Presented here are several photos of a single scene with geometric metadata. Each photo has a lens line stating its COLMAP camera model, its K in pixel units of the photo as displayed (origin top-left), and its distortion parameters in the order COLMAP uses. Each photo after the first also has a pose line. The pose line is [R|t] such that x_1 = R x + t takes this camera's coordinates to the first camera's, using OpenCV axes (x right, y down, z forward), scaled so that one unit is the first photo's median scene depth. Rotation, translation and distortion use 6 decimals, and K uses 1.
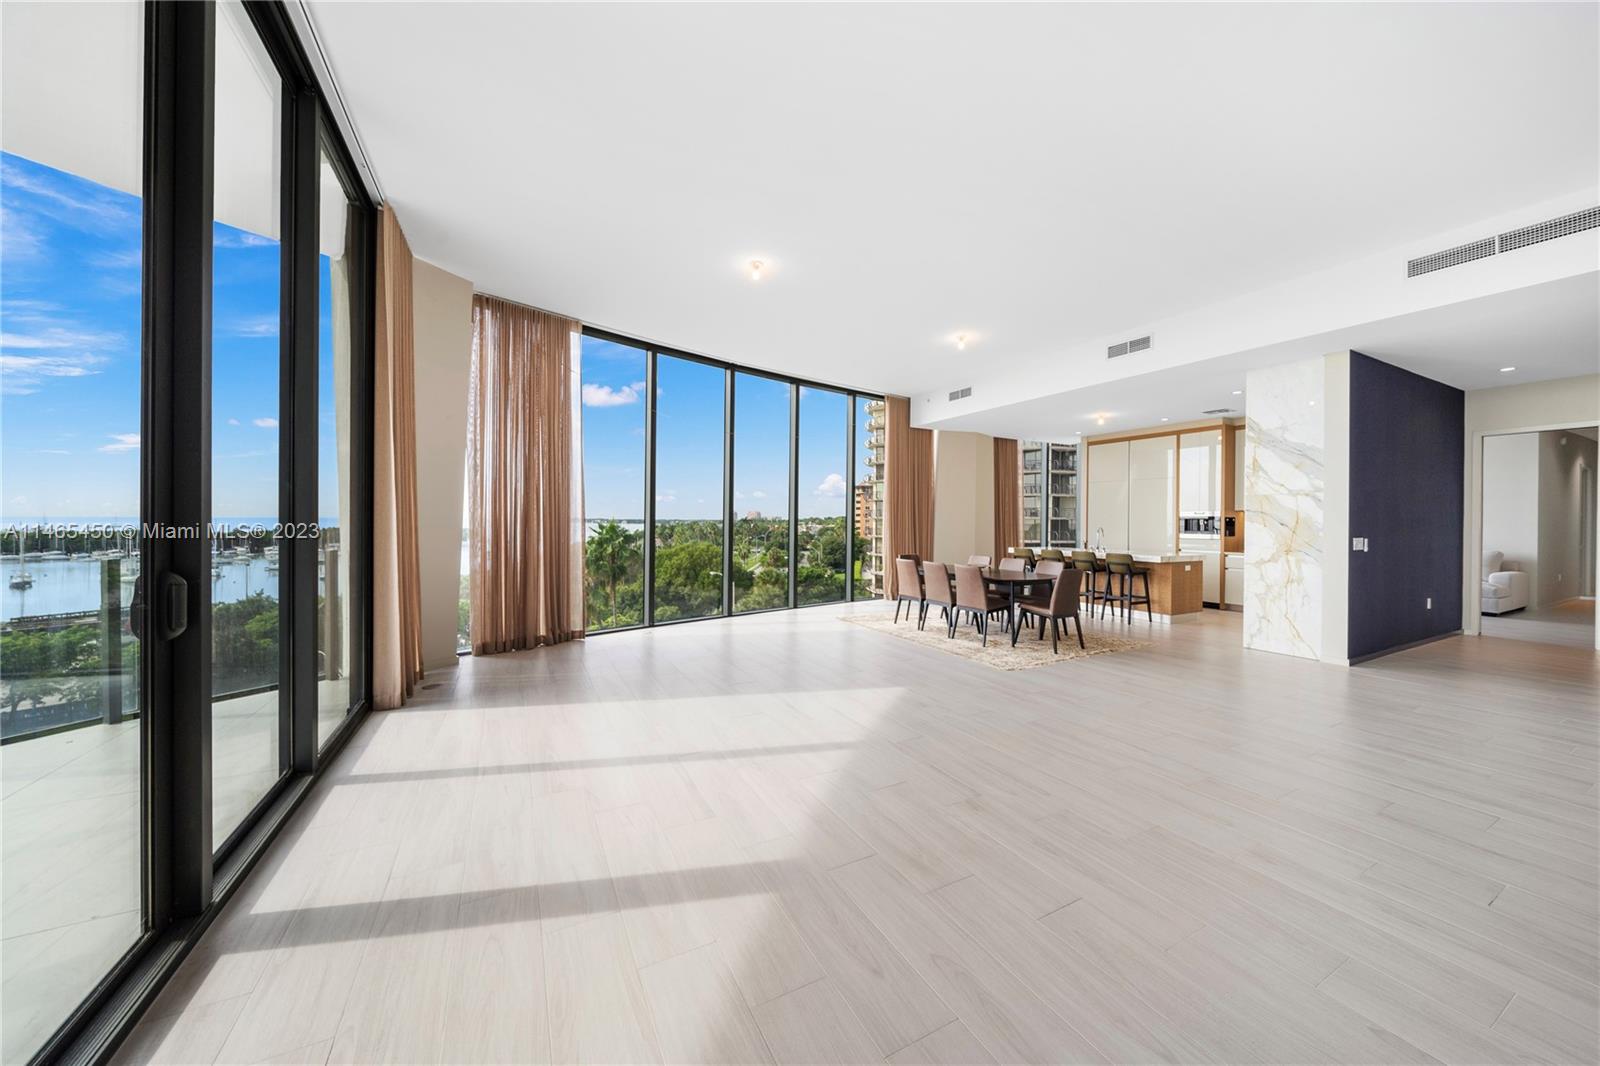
lens RADIAL K [[547.0, 0, 793.8], [0, 547.0, 521.2], [0, 0, 1]] dist [-0.008663, 0.000143]
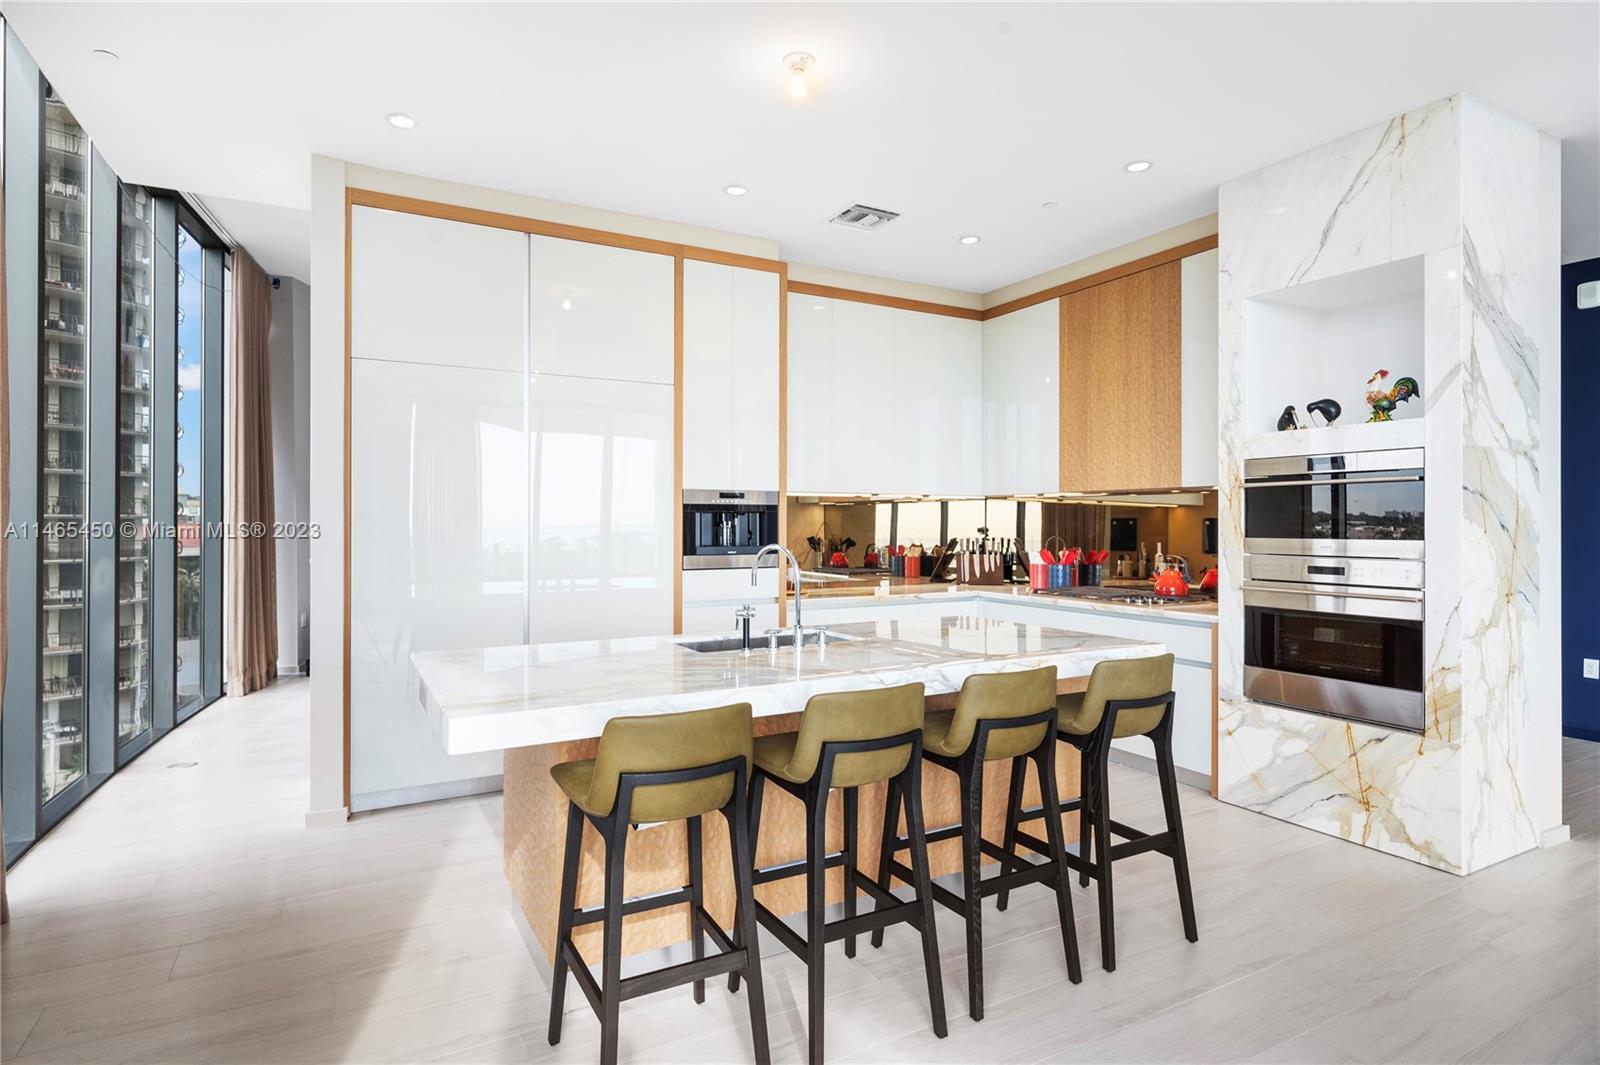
lens RADIAL K [[836.2, 0, 796.5], [0, 836.2, 519.6], [0, 0, 1]] dist [0.001313, 0.000099]
pose [[-0.028152, -0.001369, 0.999603, 0.209836], [0.000078, 0.999999, 0.001372, -0.000083], [-0.999604, 0.000116, -0.028152, 1.012247]]
